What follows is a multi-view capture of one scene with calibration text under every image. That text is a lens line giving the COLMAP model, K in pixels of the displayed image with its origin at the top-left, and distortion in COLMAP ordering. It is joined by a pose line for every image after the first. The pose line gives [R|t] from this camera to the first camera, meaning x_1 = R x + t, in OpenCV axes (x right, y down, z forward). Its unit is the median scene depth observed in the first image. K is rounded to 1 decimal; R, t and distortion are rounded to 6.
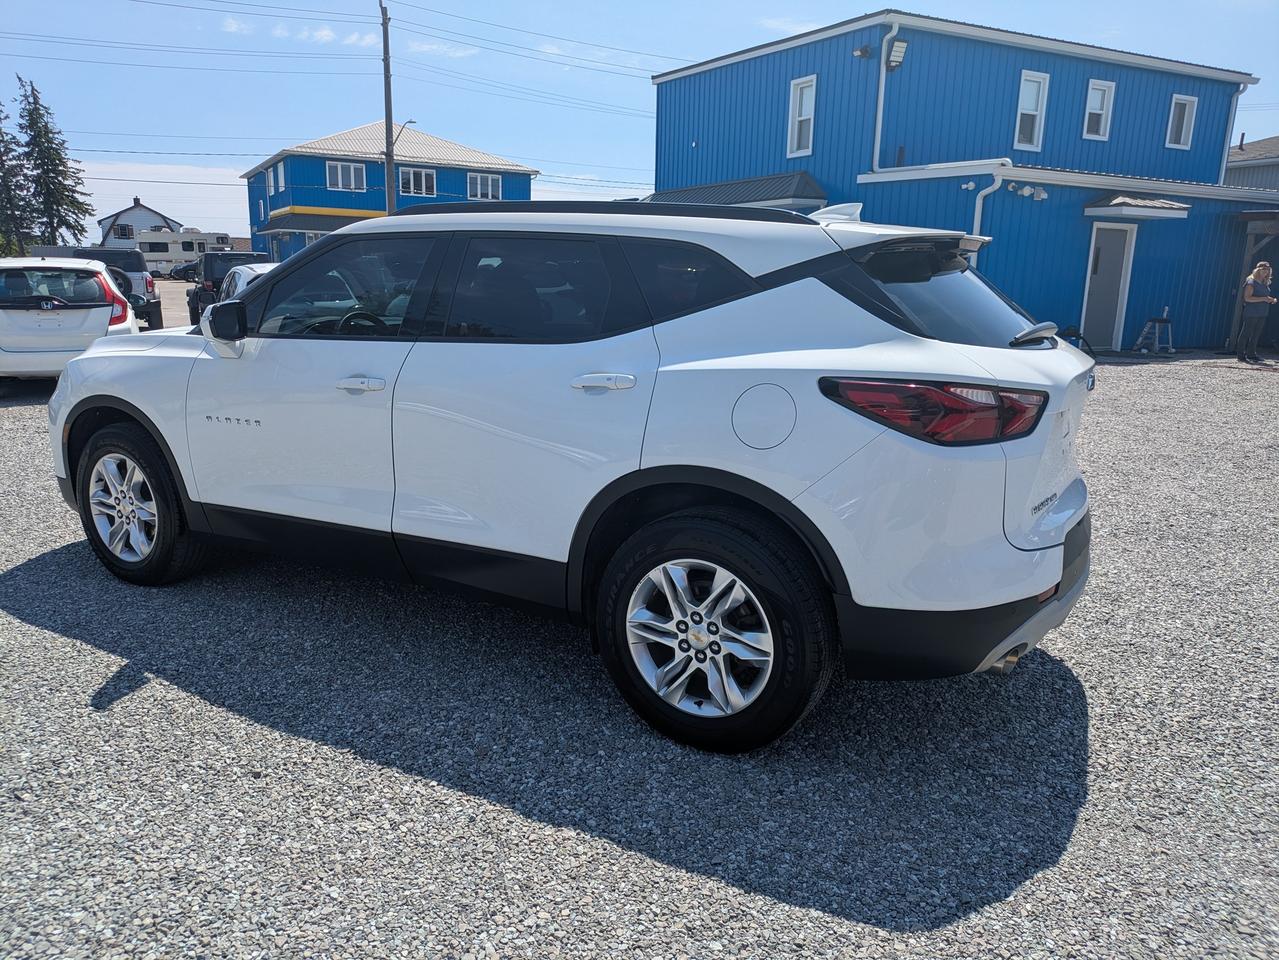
lens RADIAL K [[925.6, 0, 639.5], [0, 925.6, 480.0], [0, 0, 1]] dist [0.033578, -0.017926]
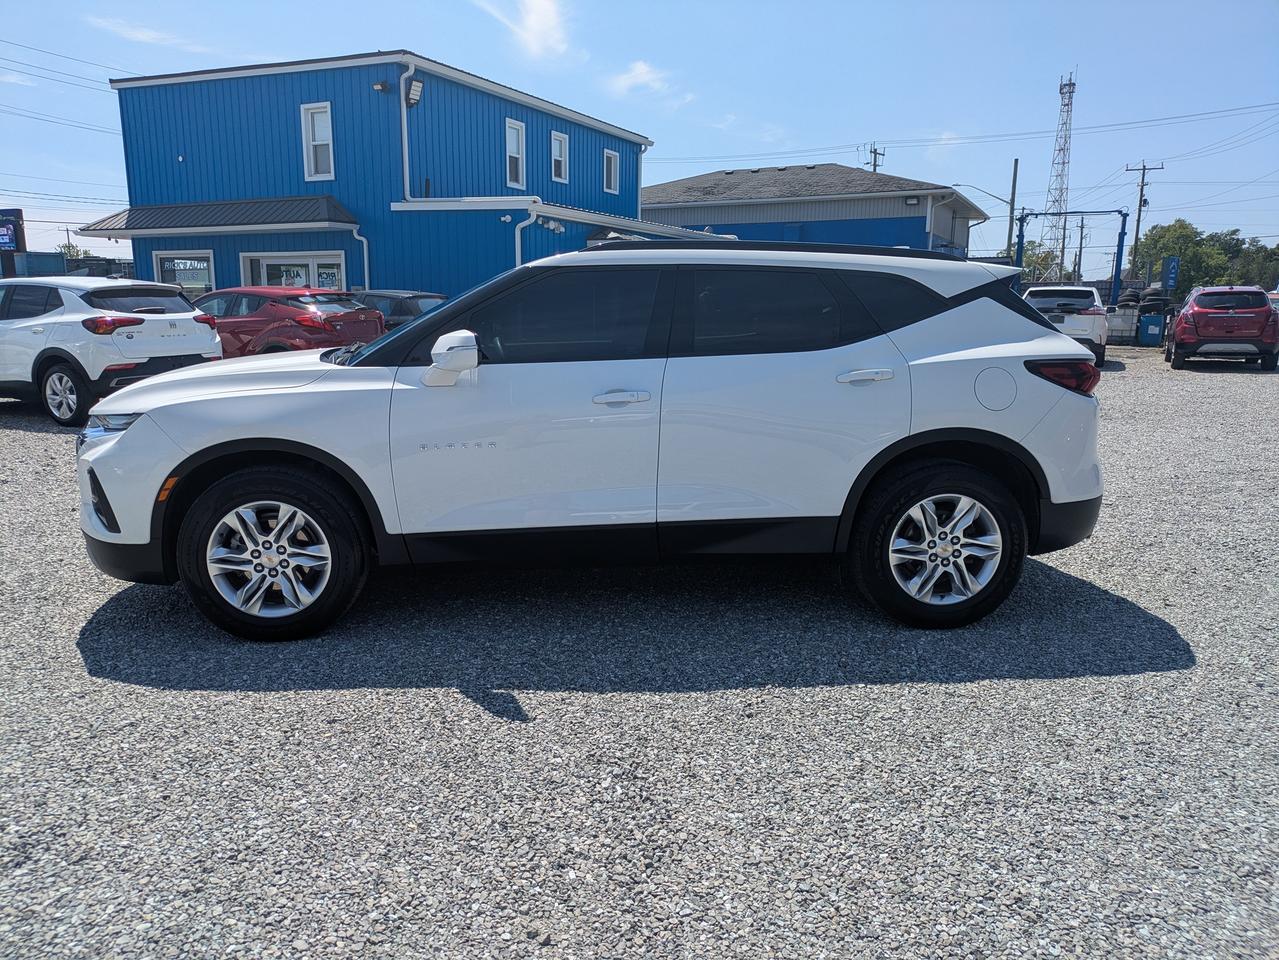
lens RADIAL K [[894.1, 0, 639.5], [0, 894.1, 480.0], [0, 0, 1]] dist [0.039434, -0.027564]
pose [[0.832384, -0.122797, 0.540424, -0.145534], [0.131370, 0.991070, 0.022853, -0.004062], [-0.538404, 0.051973, 0.841083, 0.011120]]
